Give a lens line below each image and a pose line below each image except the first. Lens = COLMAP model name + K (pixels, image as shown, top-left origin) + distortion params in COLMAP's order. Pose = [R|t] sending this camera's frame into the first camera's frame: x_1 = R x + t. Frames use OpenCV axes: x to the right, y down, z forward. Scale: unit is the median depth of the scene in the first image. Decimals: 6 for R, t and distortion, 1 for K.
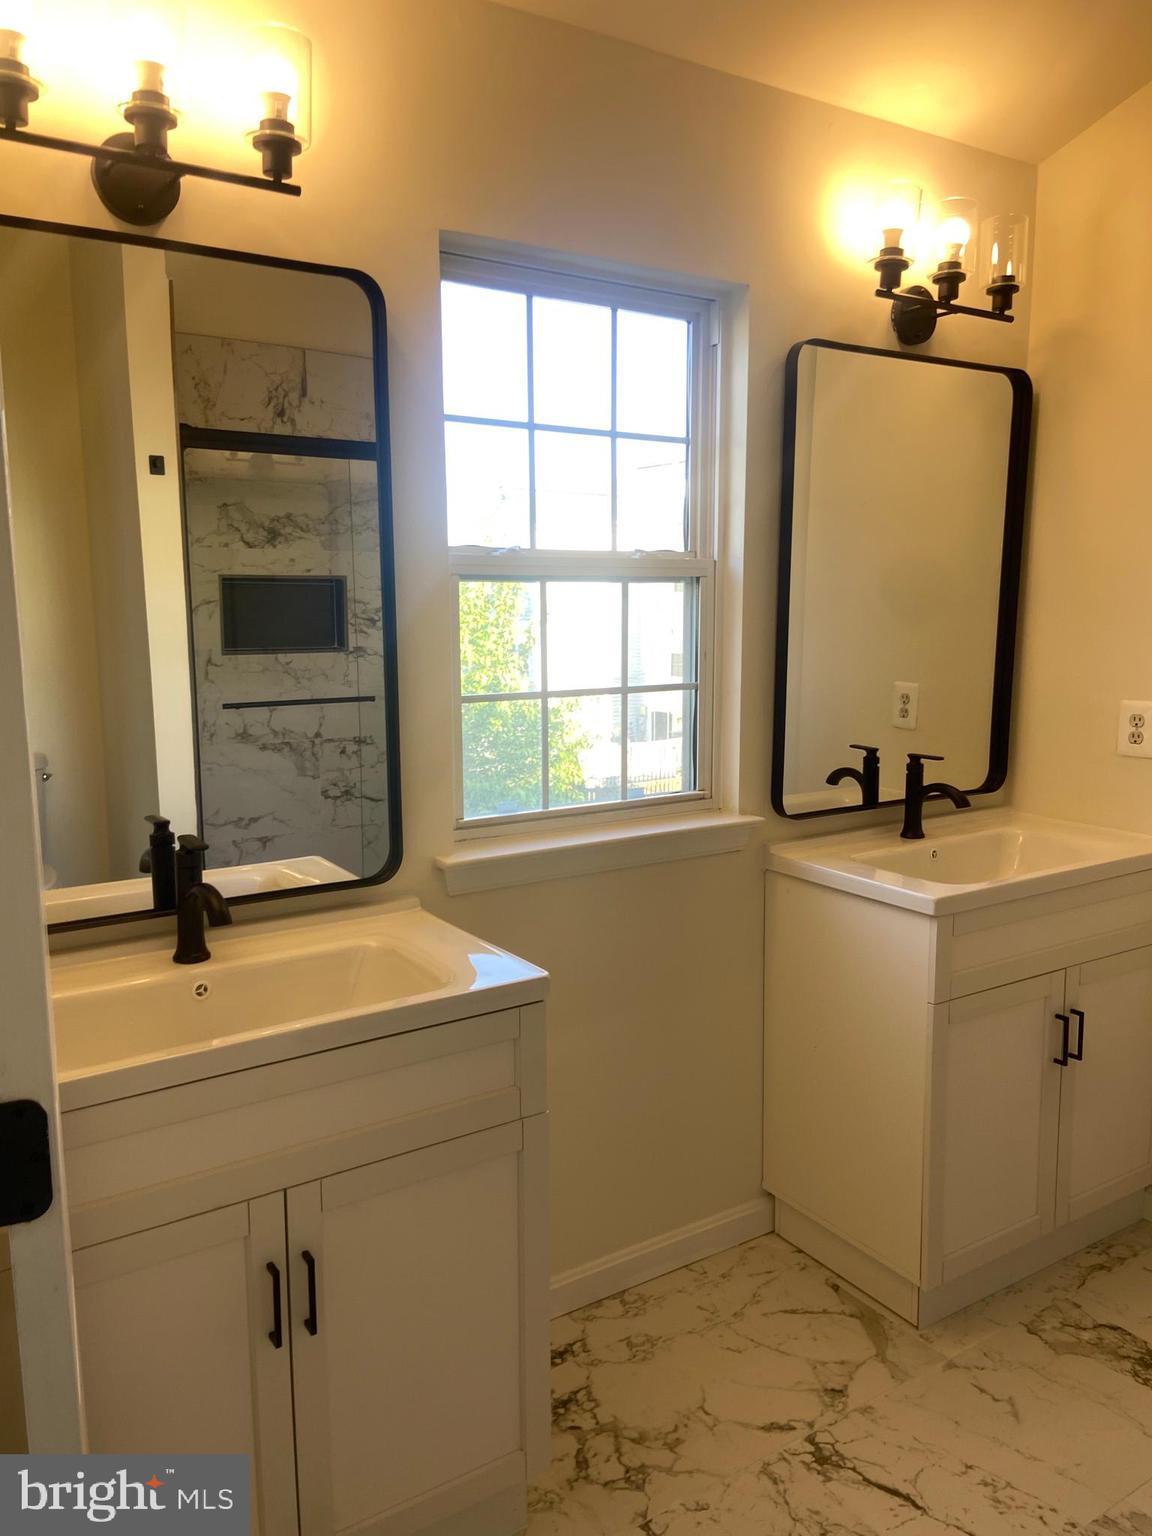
lens RADIAL K [[1149.9, 0, 580.1], [0, 1149.9, 776.4], [0, 0, 1]] dist [0.111699, -0.152785]
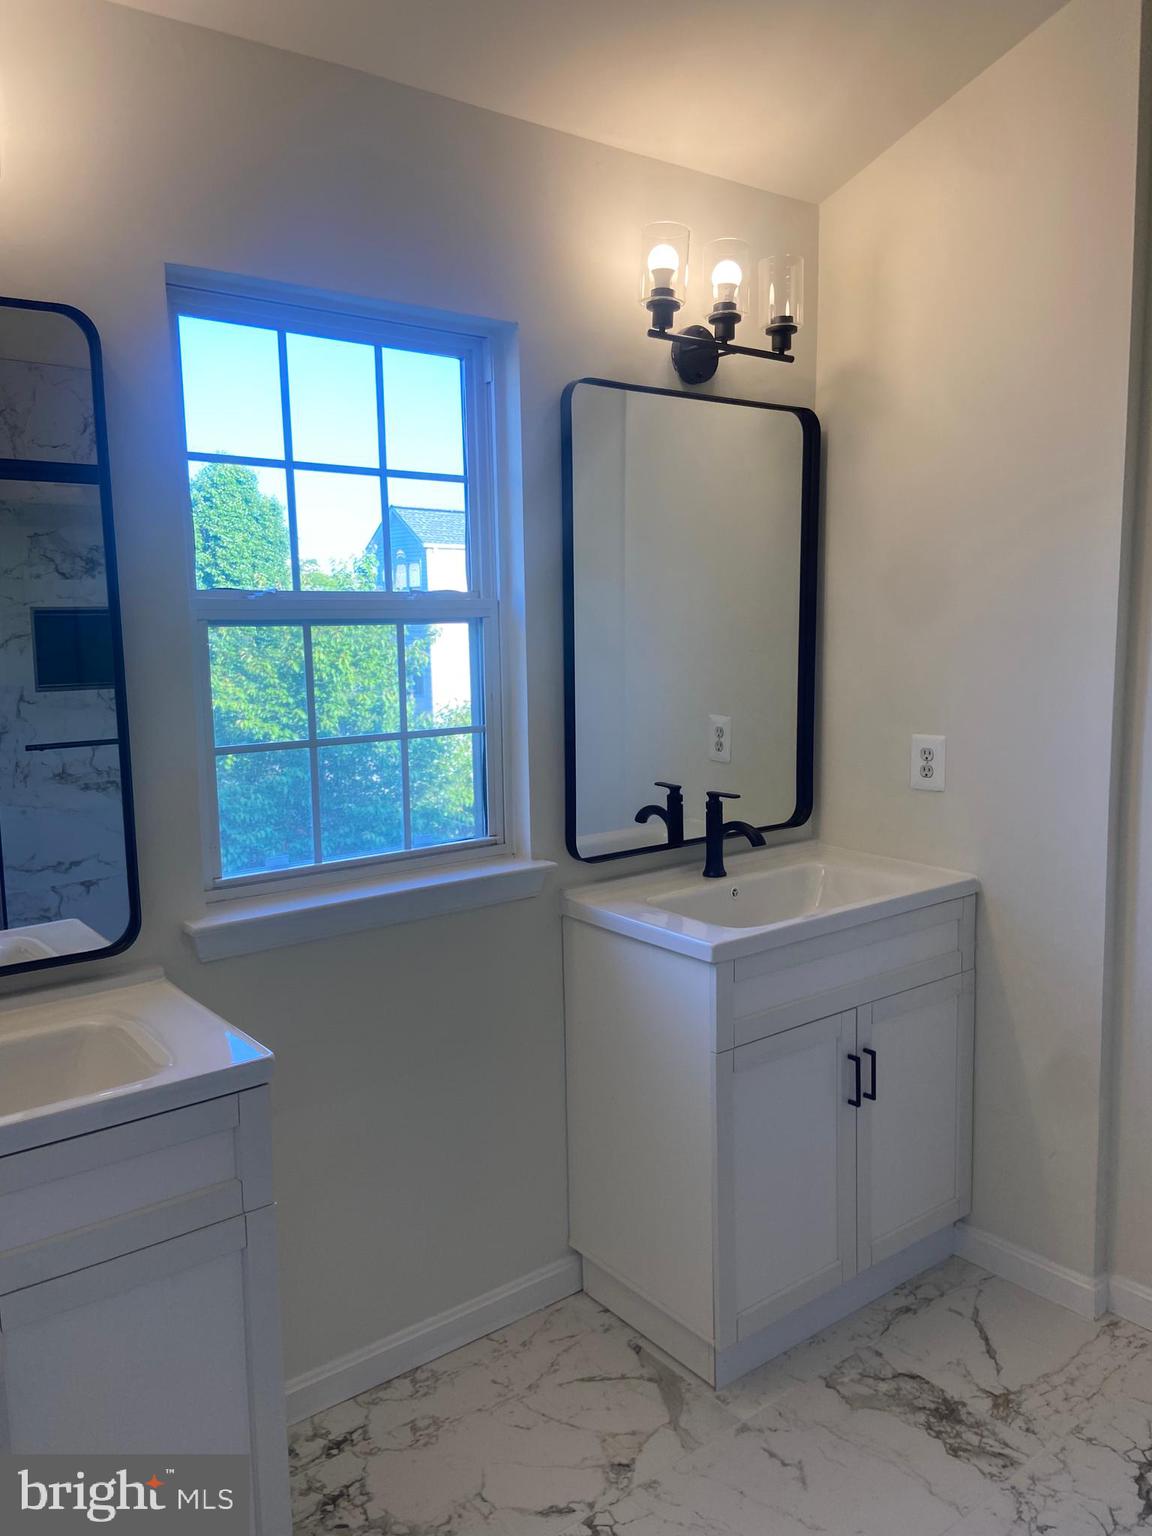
lens RADIAL K [[1157.7, 0, 576.3], [0, 1157.7, 761.2], [0, 0, 1]] dist [0.104417, -0.146988]
pose [[0.996544, -0.020899, 0.080396, 0.105037], [0.023166, 0.999357, -0.027372, -0.023817], [-0.079772, 0.029140, 0.996387, 0.023632]]
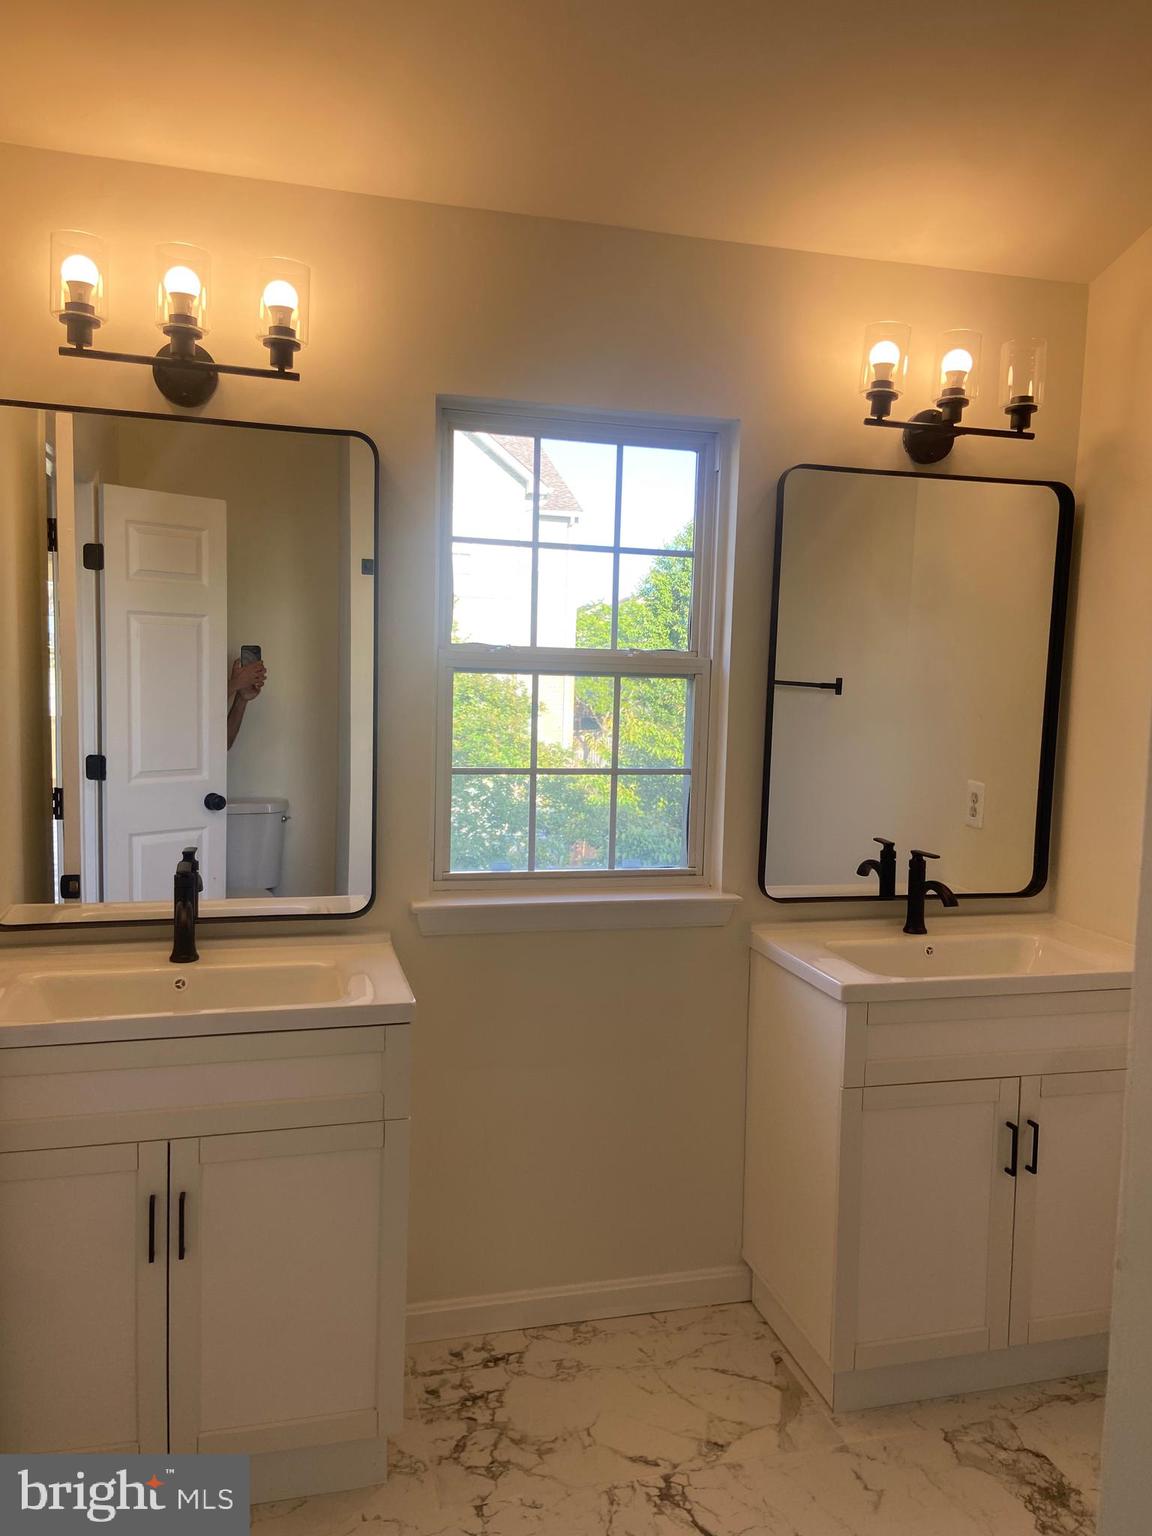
lens RADIAL K [[1152.8, 0, 576.0], [0, 1152.8, 768.0], [0, 0, 1]] dist [0.110930, -0.138883]
pose [[0.951675, 0.059299, -0.301326, 0.347156], [-0.079564, 0.995288, -0.055420, -0.012654], [0.296620, 0.076716, 0.951909, -0.086309]]
